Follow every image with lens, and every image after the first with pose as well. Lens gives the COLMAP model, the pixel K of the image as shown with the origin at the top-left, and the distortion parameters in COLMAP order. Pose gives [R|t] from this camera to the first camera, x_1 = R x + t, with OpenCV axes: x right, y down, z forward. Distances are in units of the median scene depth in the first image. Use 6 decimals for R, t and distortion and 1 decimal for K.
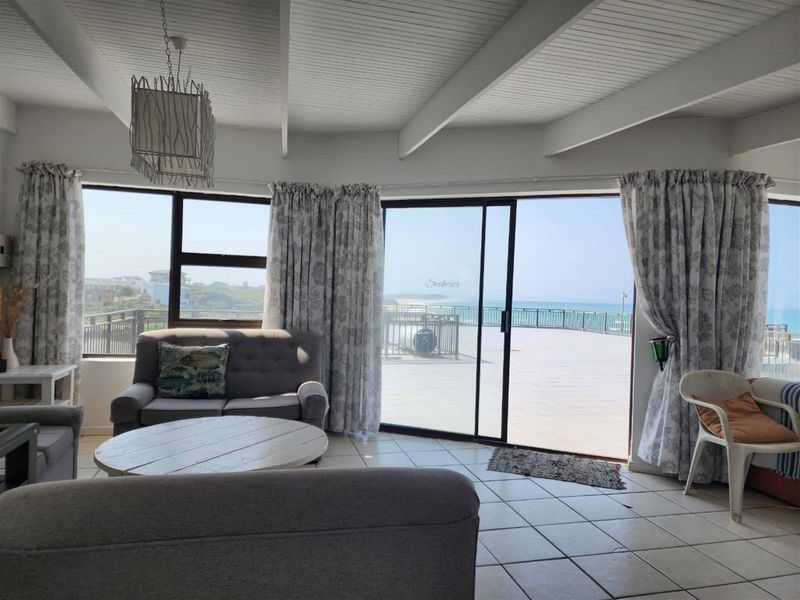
lens RADIAL K [[529.7, 0, 400.0], [0, 529.7, 300.0], [0, 0, 1]] dist [0.032220, -0.000873]
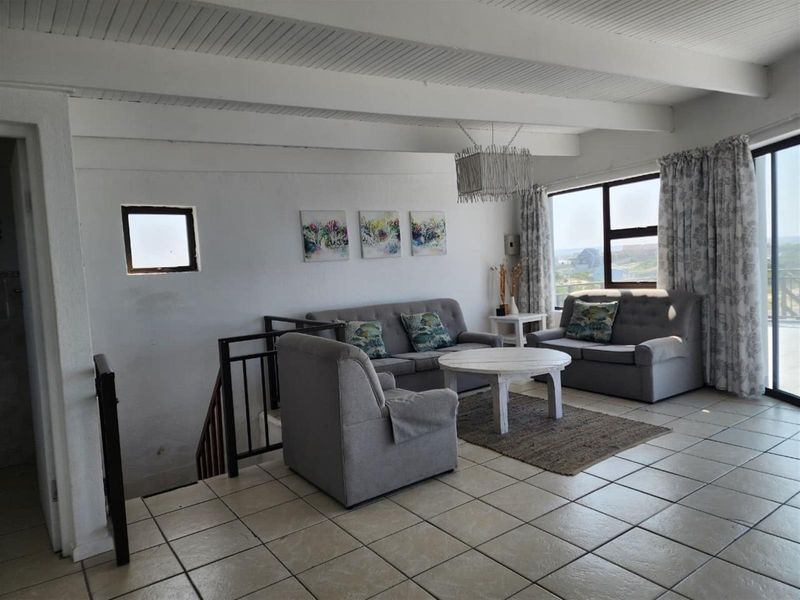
lens RADIAL K [[576.0, 0, 413.7], [0, 576.0, 298.8], [0, 0, 1]] dist [-0.012171, -0.000556]
pose [[0.305237, 0.001810, -0.952275, 0.754288], [0.058662, 0.998063, 0.020700, 0.018668], [0.950468, -0.062181, 0.304539, 0.123952]]
